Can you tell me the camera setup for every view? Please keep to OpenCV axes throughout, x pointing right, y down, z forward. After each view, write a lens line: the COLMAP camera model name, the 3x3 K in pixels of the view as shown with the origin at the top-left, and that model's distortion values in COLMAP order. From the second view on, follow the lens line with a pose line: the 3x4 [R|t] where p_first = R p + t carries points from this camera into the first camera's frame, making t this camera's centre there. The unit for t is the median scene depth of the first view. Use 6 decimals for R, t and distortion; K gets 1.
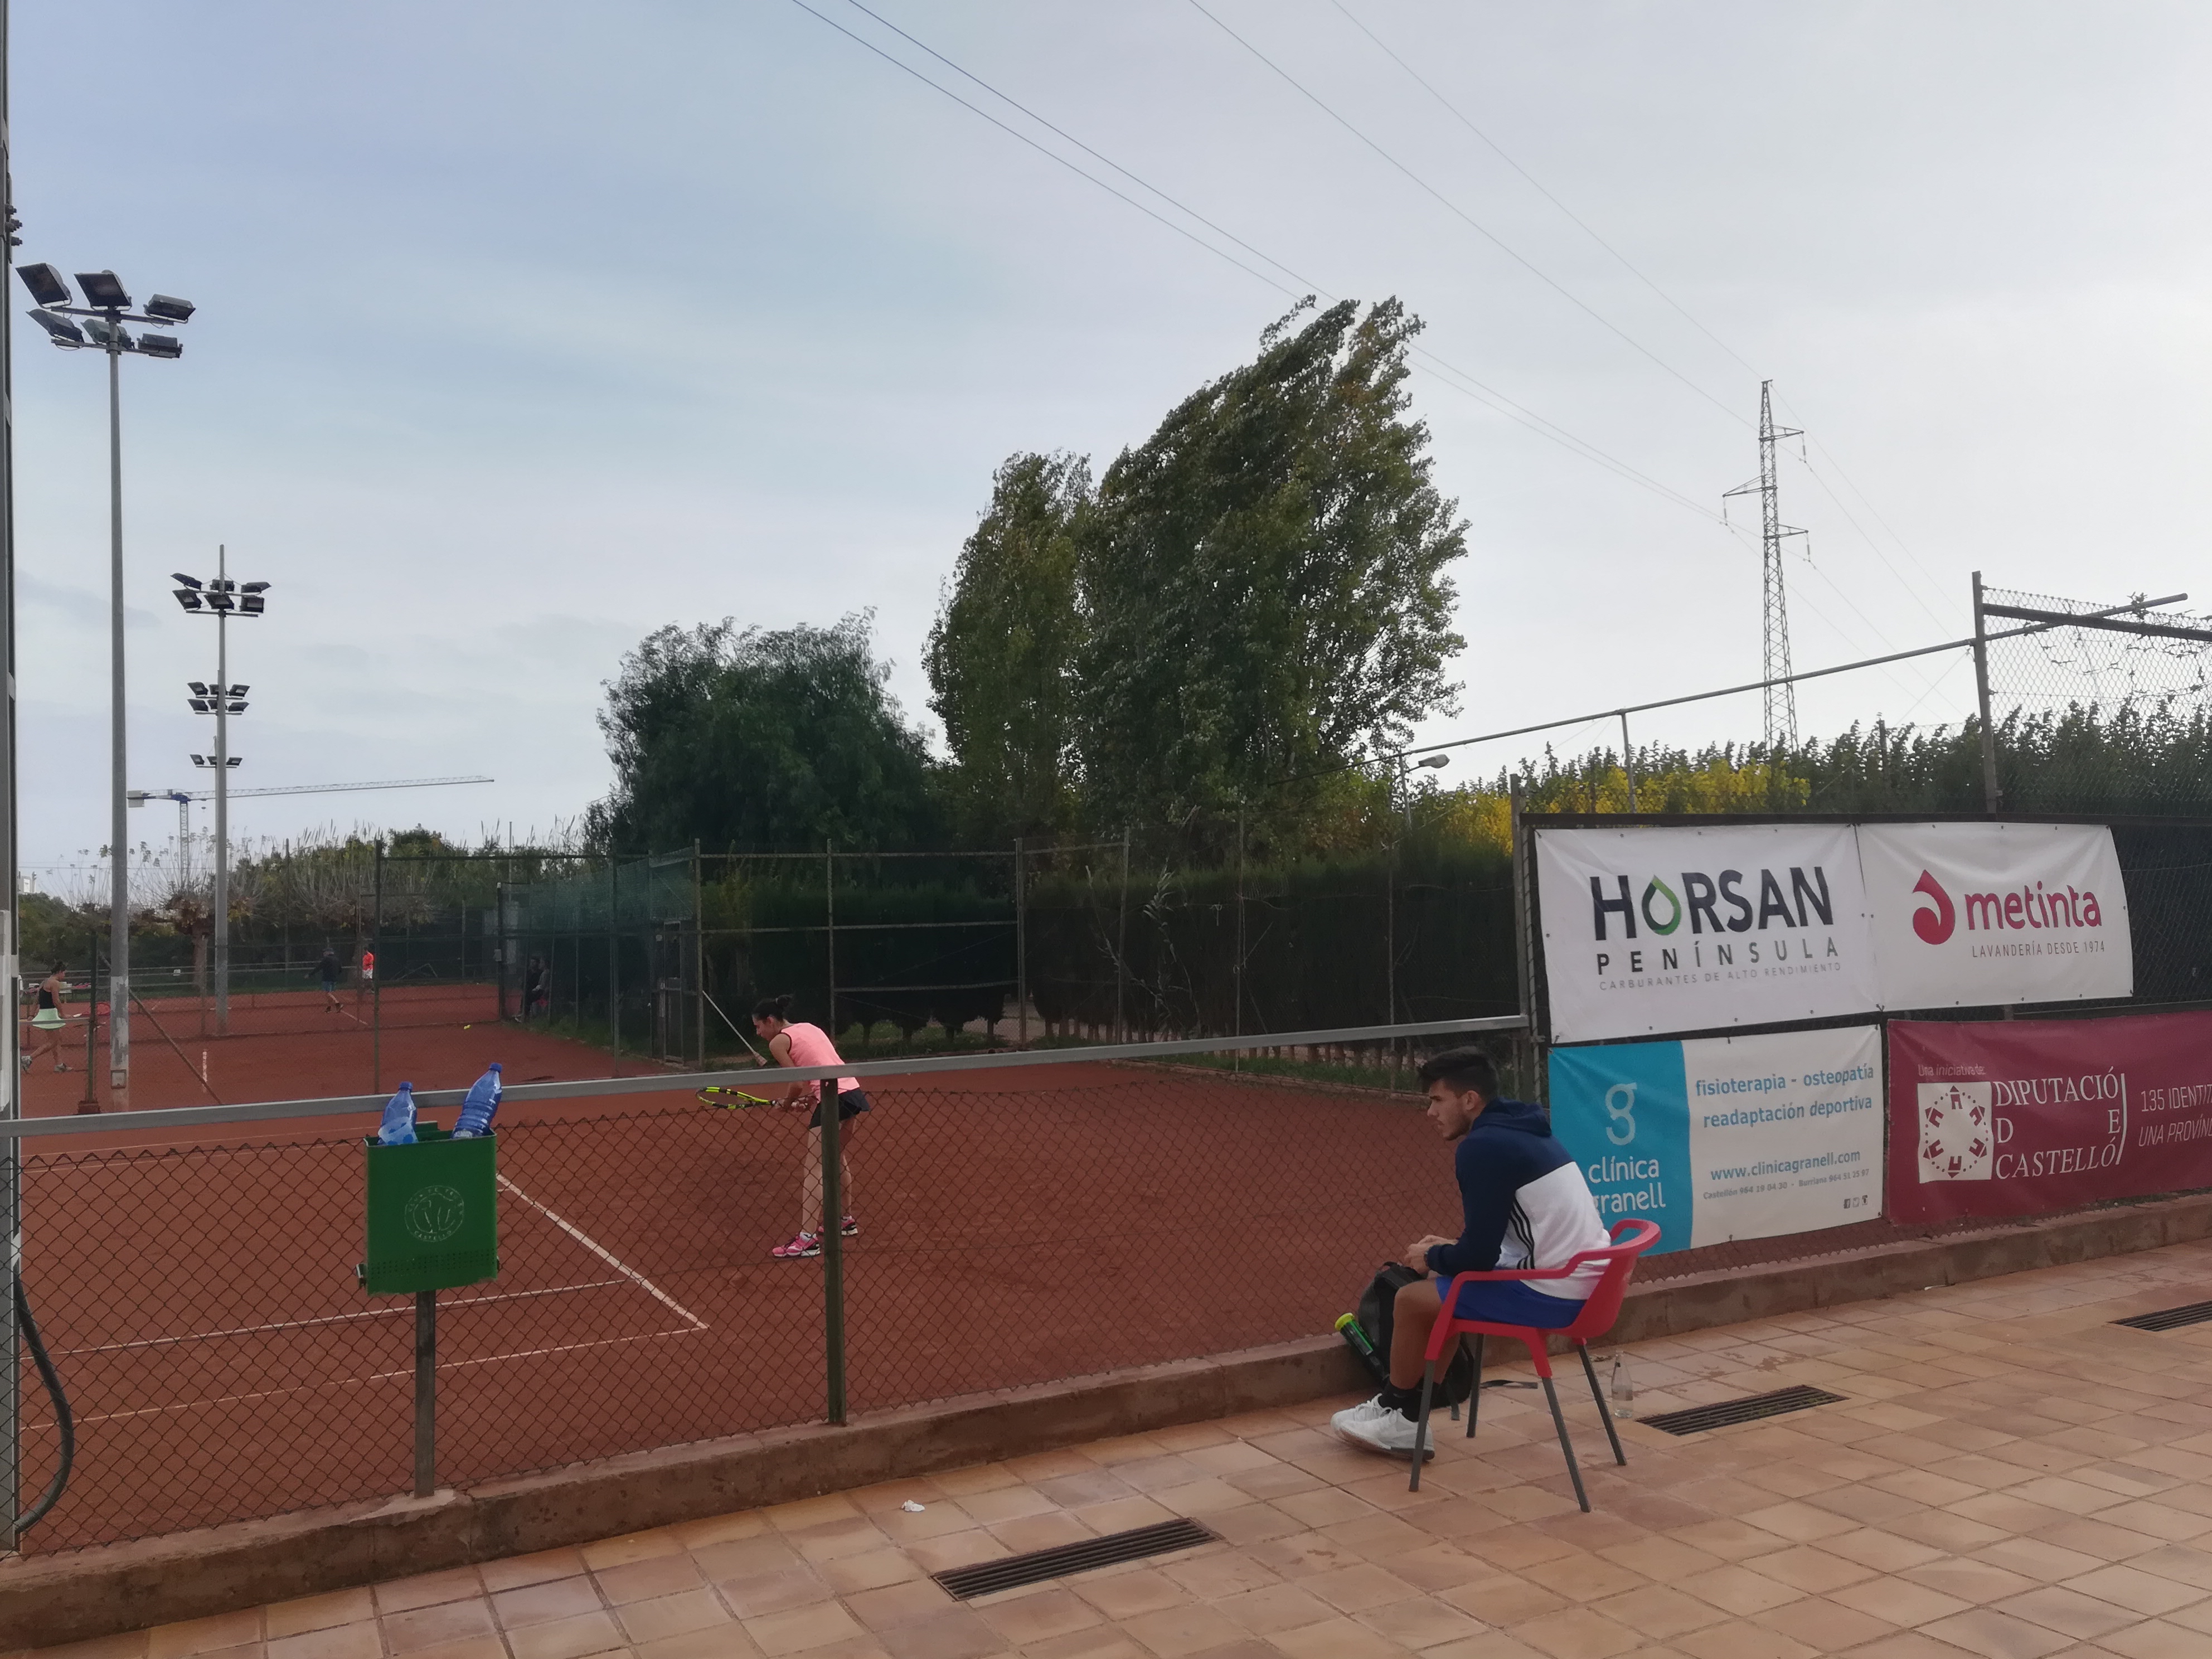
lens RADIAL K [[1712.5, 0, 965.1], [0, 1712.5, 824.9], [0, 0, 1]] dist [0.009801, -0.004116]
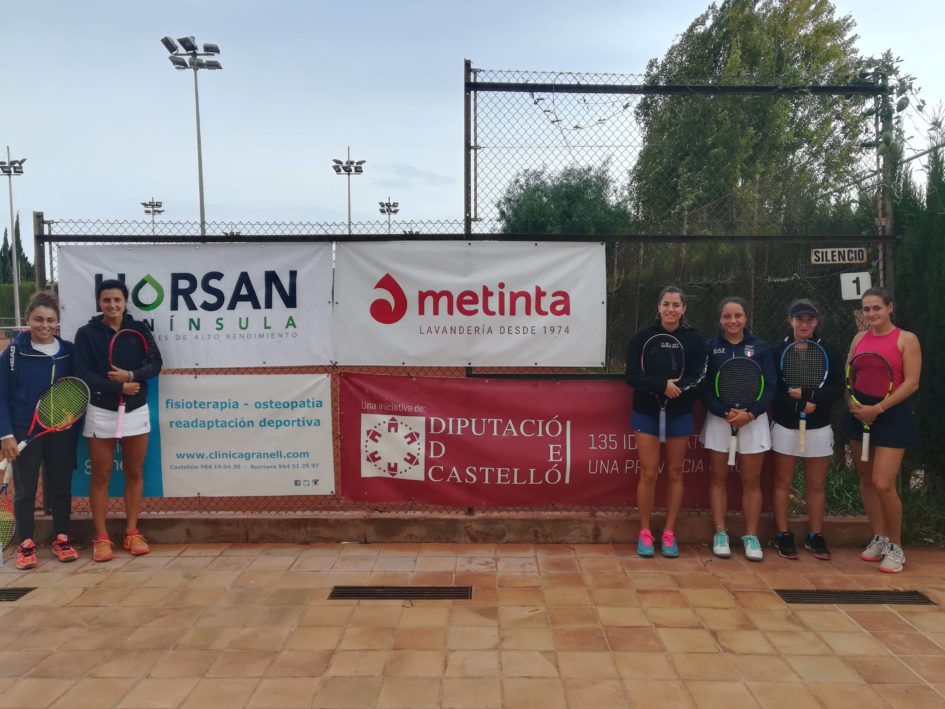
lens RADIAL K [[701.0, 0, 472.5], [0, 701.0, 354.5], [0, 0, 1]] dist [0.020482, -0.005538]
pose [[0.893616, 0.058112, -0.445054, 0.904919], [0.002921, 0.990809, 0.135237, 0.013904], [0.448823, -0.122150, 0.885233, 0.489790]]
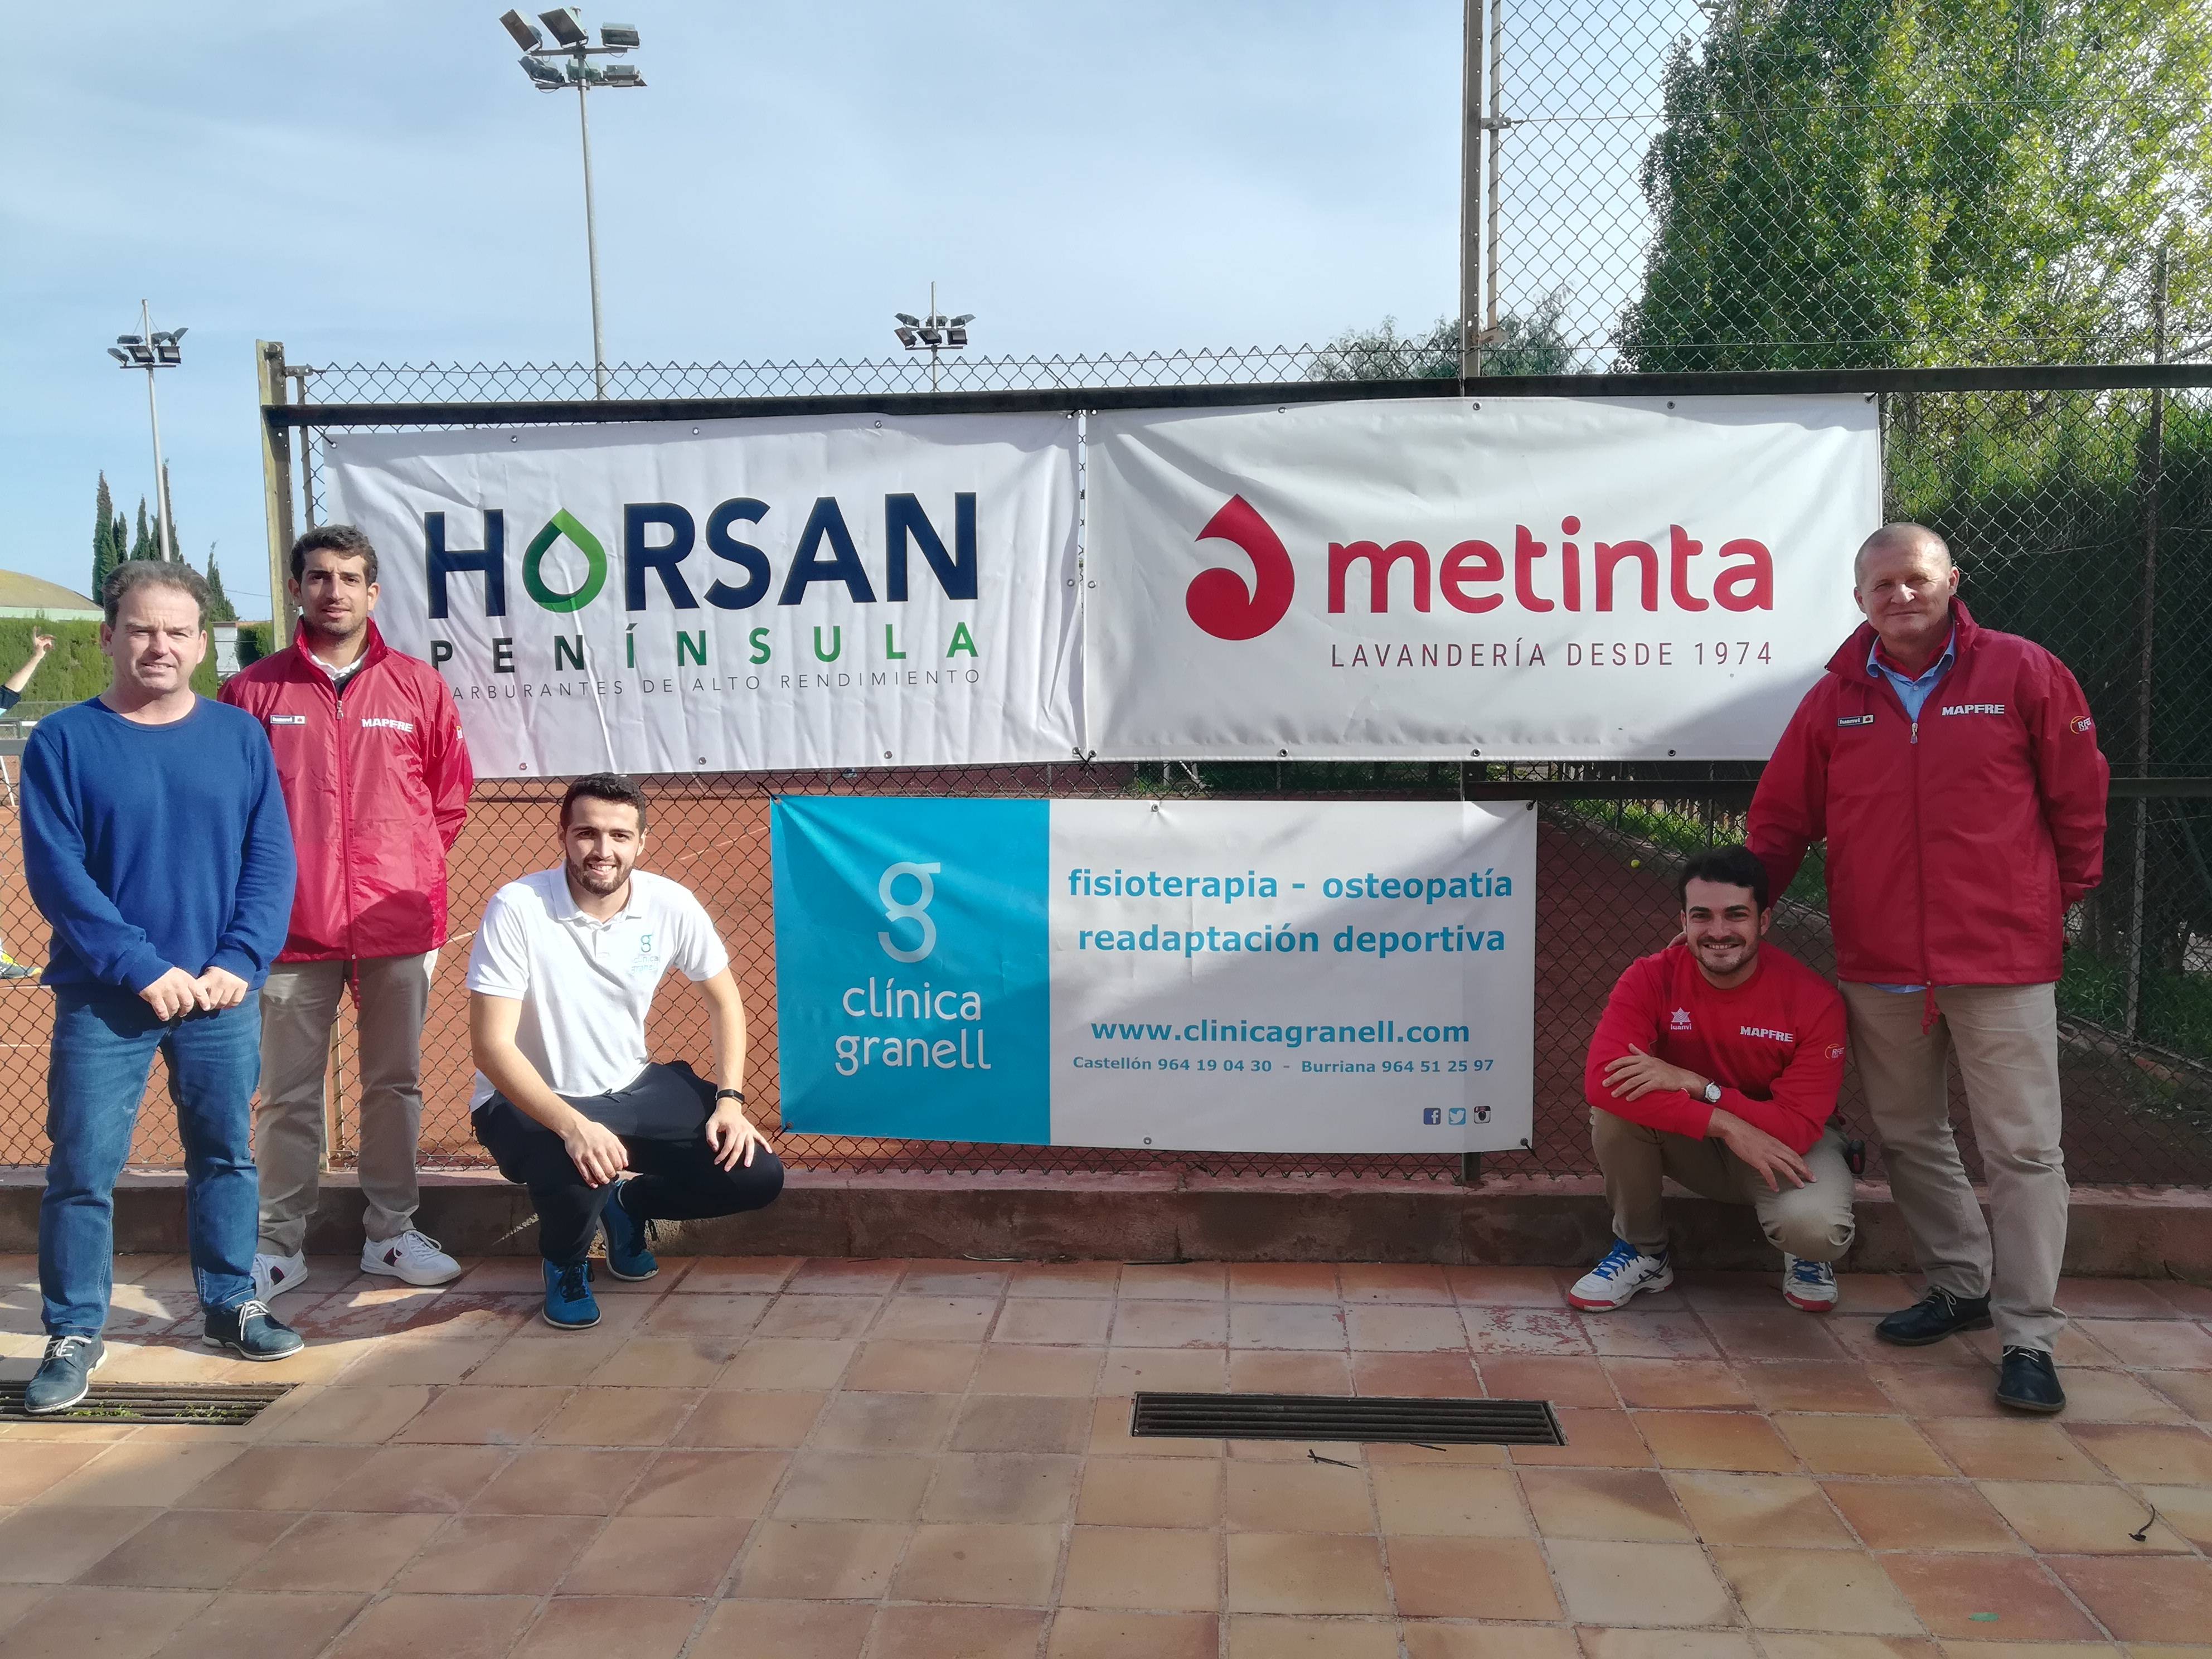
lens RADIAL K [[1640.7, 0, 1106.0], [0, 1640.7, 829.5], [0, 0, 1]] dist [0.020482, -0.005538]
pose [[0.867204, 0.066730, -0.493462, 0.781792], [0.014969, 0.987039, 0.159782, 0.046003], [0.497728, -0.145950, 0.854965, 0.543709]]
